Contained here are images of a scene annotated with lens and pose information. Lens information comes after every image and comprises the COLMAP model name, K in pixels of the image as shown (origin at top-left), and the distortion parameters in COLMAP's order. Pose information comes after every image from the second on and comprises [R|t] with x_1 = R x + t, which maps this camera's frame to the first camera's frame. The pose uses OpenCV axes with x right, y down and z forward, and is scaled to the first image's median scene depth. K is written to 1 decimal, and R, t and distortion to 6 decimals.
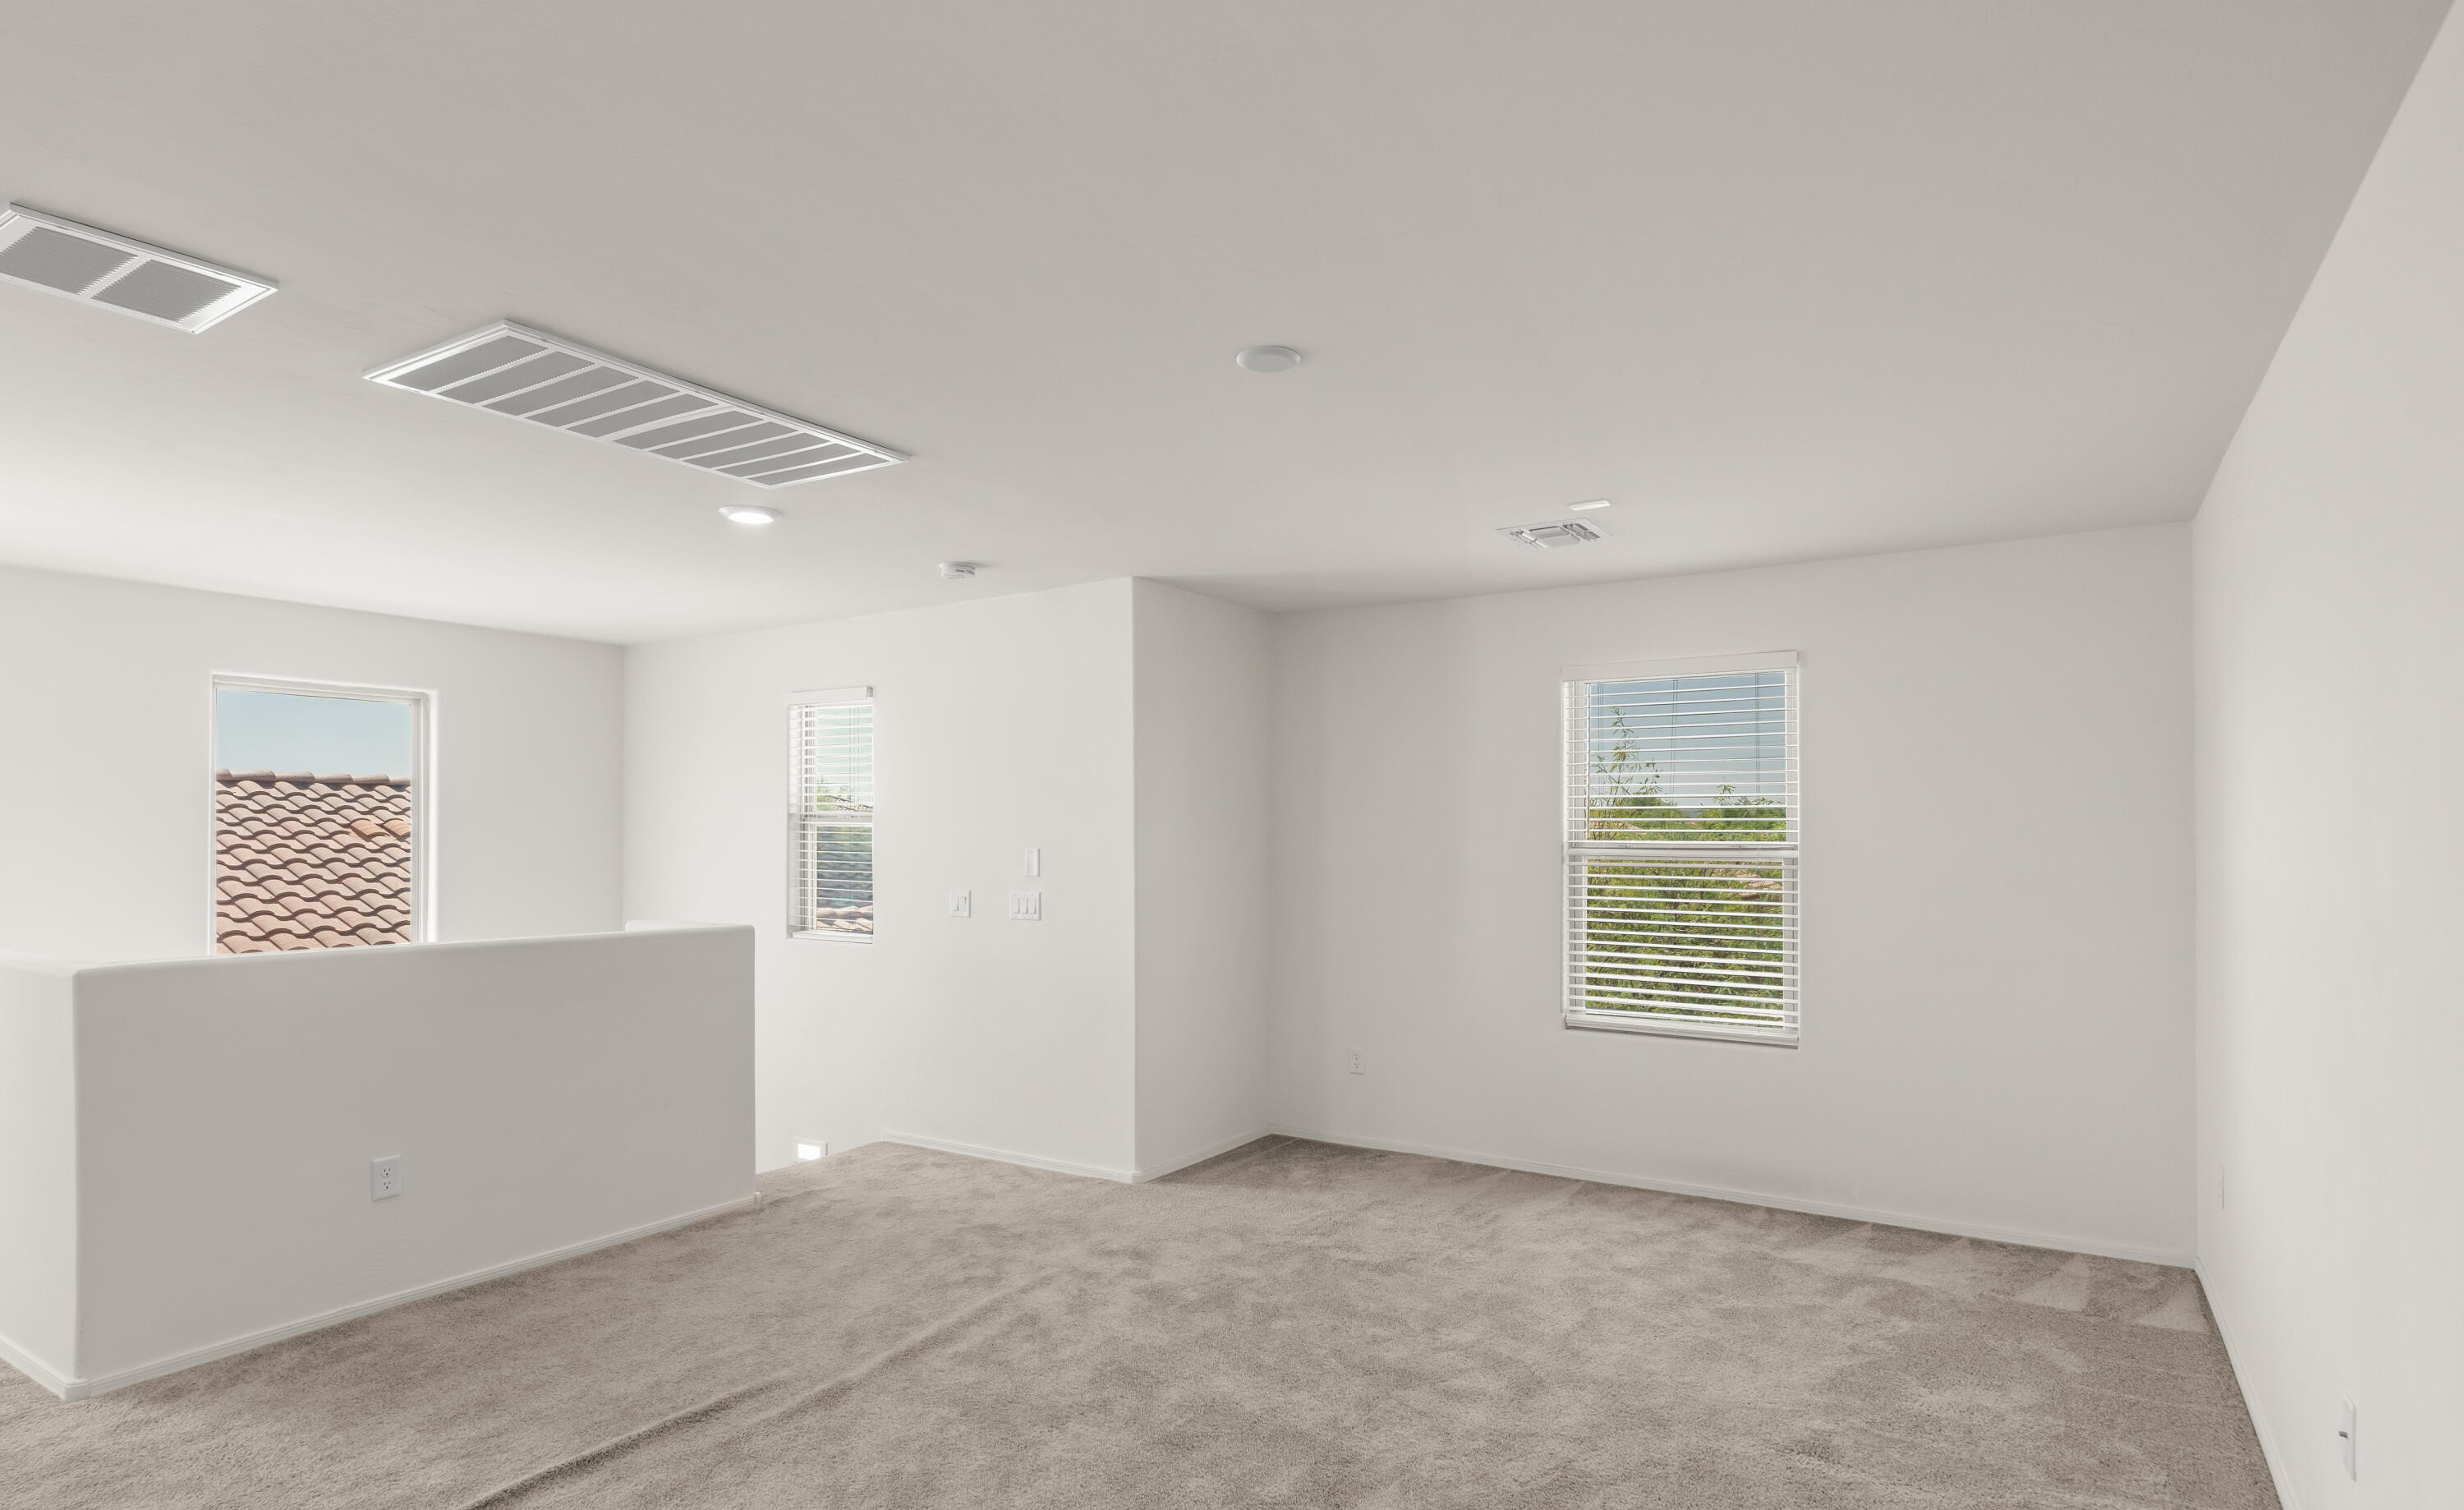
lens RADIAL K [[1275.9, 0, 1225.3], [0, 1275.9, 836.7], [0, 0, 1]] dist [0.000076, 0.000404]
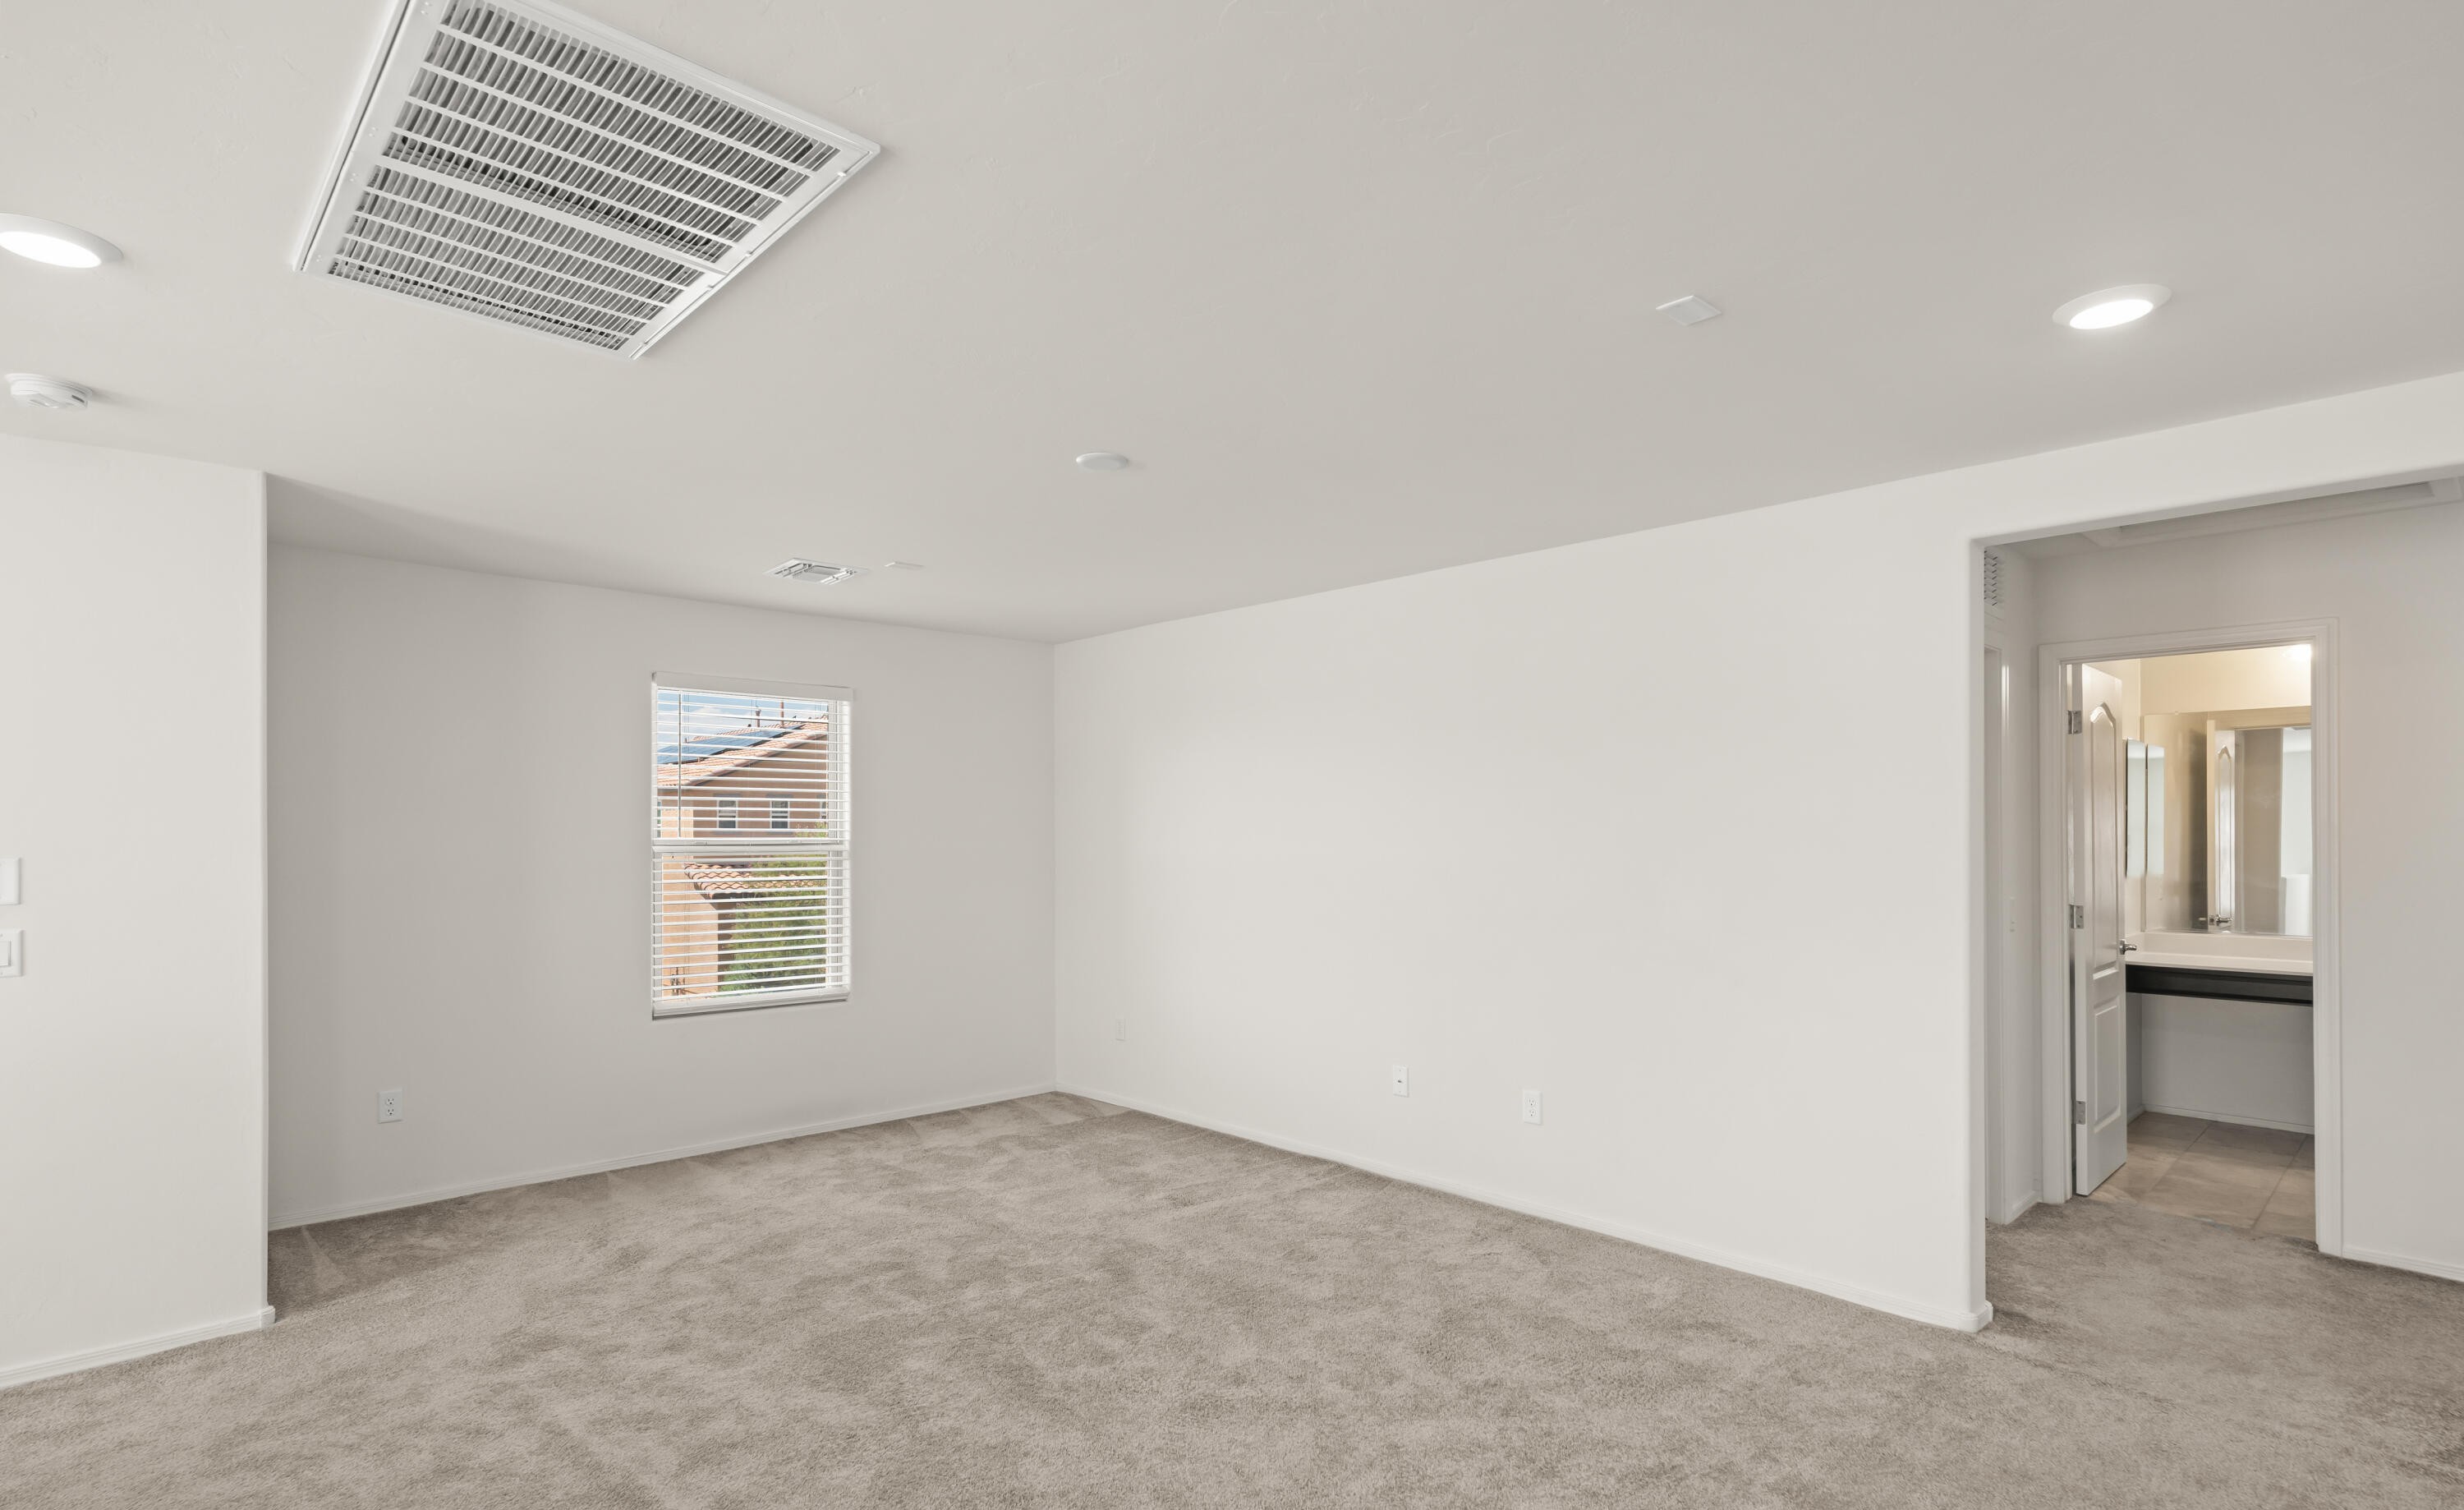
lens RADIAL K [[1206.7, 0, 1236.4], [0, 1206.7, 834.4], [0, 0, 1]] dist [0.000173, 0.000263]
pose [[0.240050, -0.003733, 0.970753, -0.670397], [0.000928, 0.999993, 0.003615, -0.003719], [-0.970760, 0.000033, 0.240052, 0.357395]]
